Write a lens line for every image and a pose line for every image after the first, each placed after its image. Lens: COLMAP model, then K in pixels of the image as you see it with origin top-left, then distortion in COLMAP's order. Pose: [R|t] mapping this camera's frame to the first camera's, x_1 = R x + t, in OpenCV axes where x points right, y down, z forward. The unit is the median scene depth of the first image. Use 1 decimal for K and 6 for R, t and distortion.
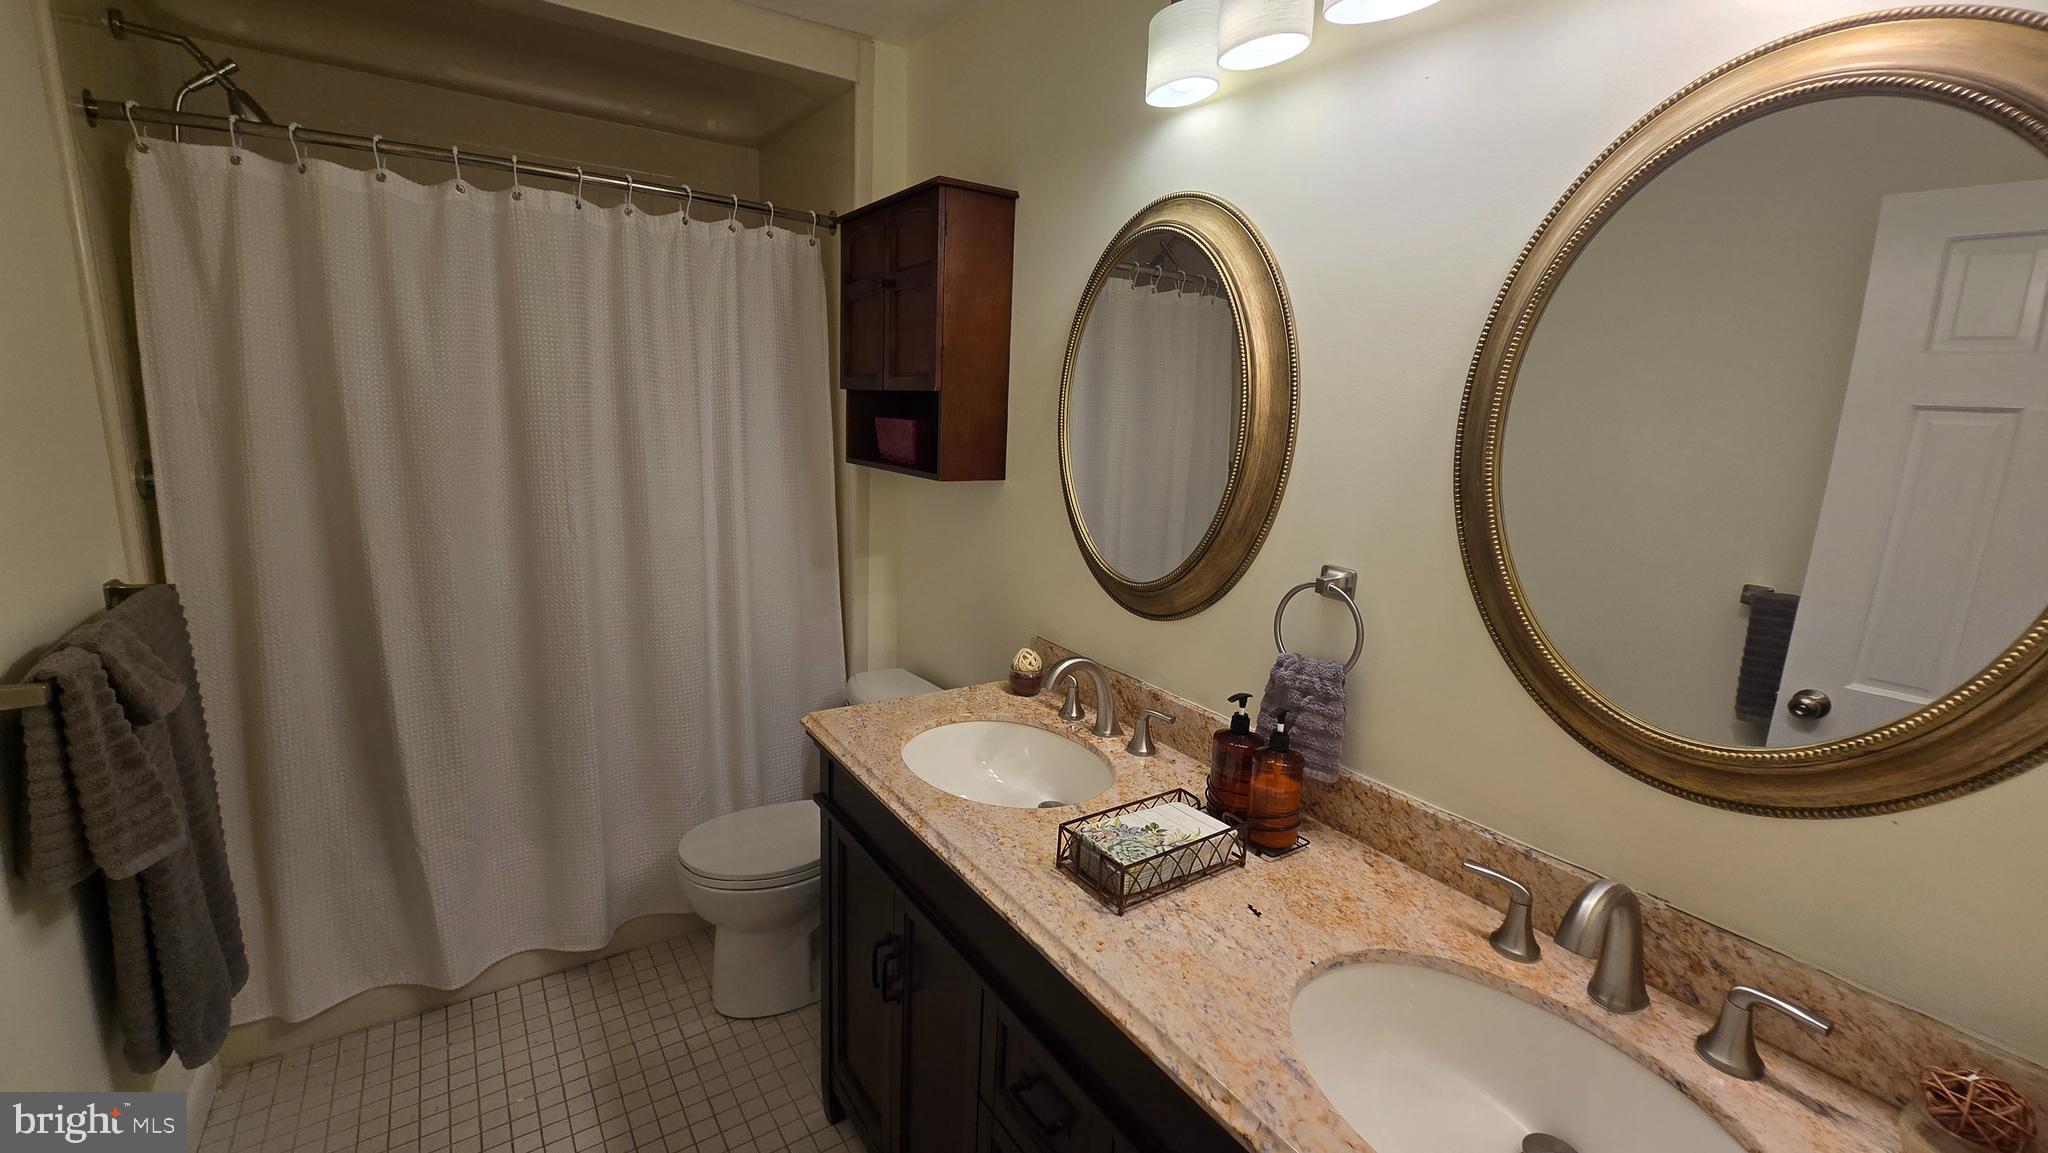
lens RADIAL K [[901.1, 0, 1026.6], [0, 901.1, 578.5], [0, 0, 1]] dist [-0.000193, 0.000134]
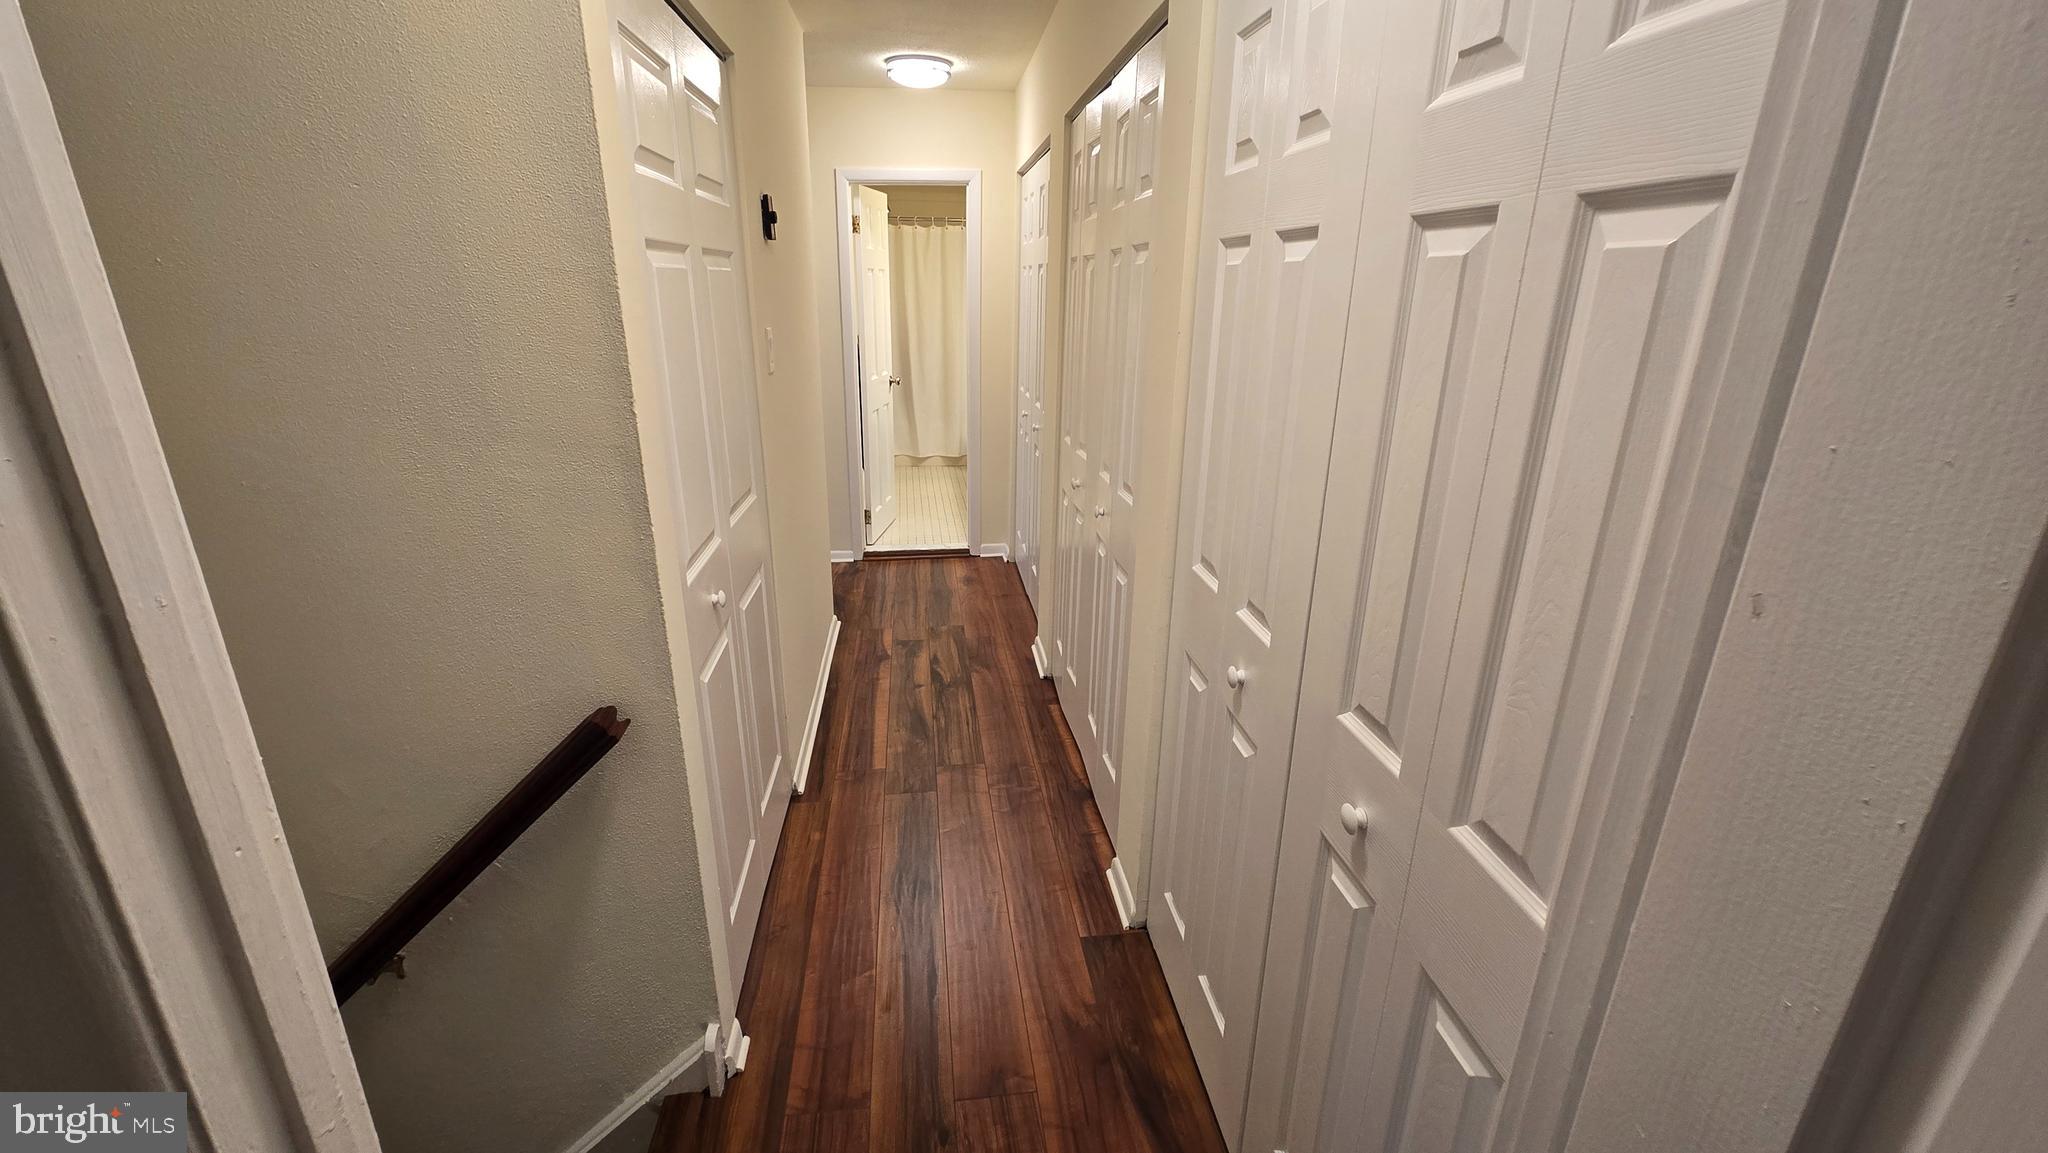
lens RADIAL K [[840.4, 0, 1021.6], [0, 840.4, 583.2], [0, 0, 1]] dist [-0.001697, 0.000565]
pose [[0.902658, 0.120213, -0.413229, 1.639422], [-0.062109, 0.986531, 0.151322, 0.584634], [0.425854, -0.110927, 0.897966, -2.656528]]
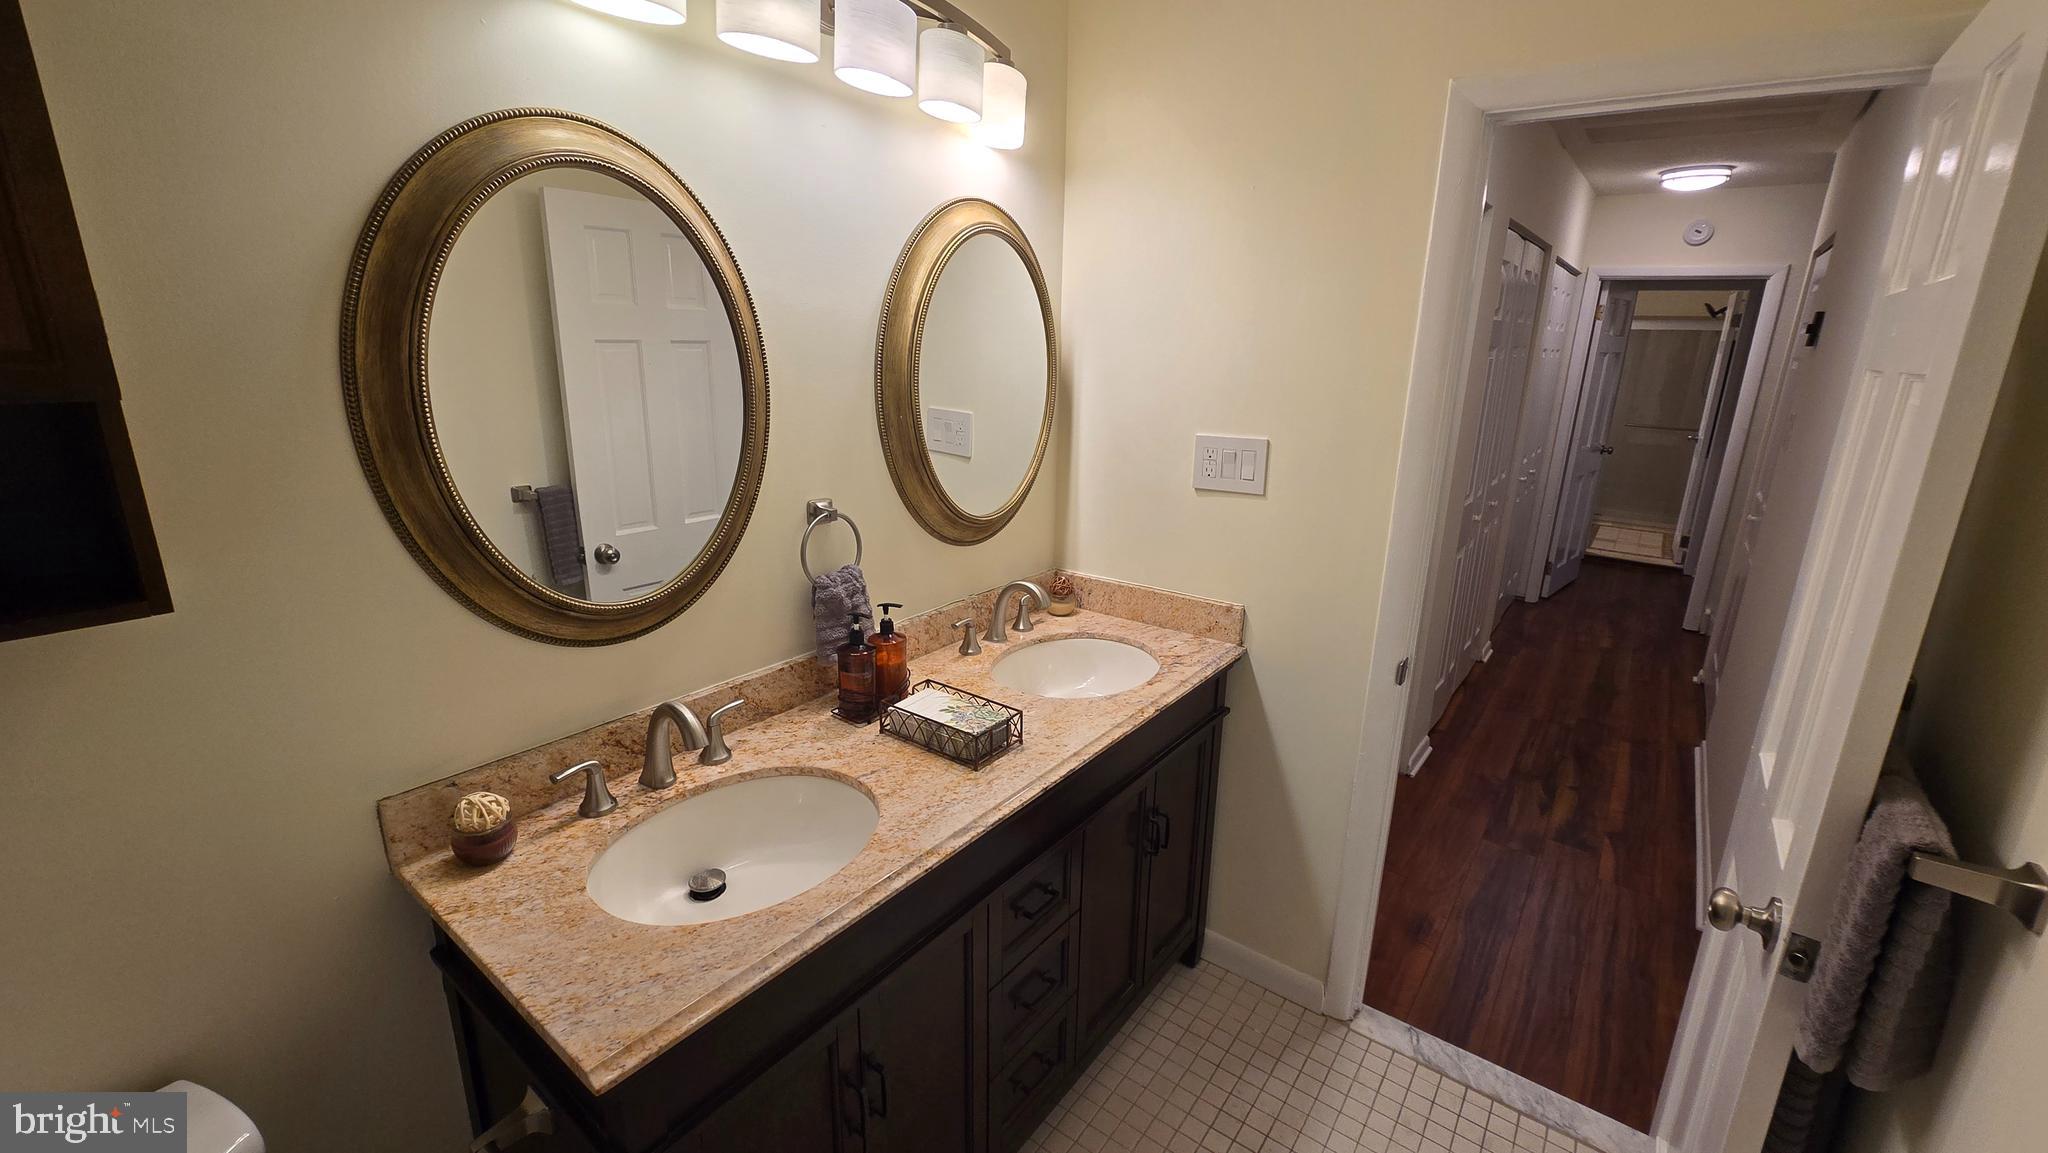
lens RADIAL K [[840.4, 0, 1009.6], [0, 840.4, 567.3], [0, 0, 1]] dist [-0.001697, 0.000565]
pose [[-0.333480, -0.292513, 0.896230, -0.822218], [0.149589, 0.922186, 0.356645, -0.303049], [-0.930814, 0.253000, -0.263774, 1.041284]]
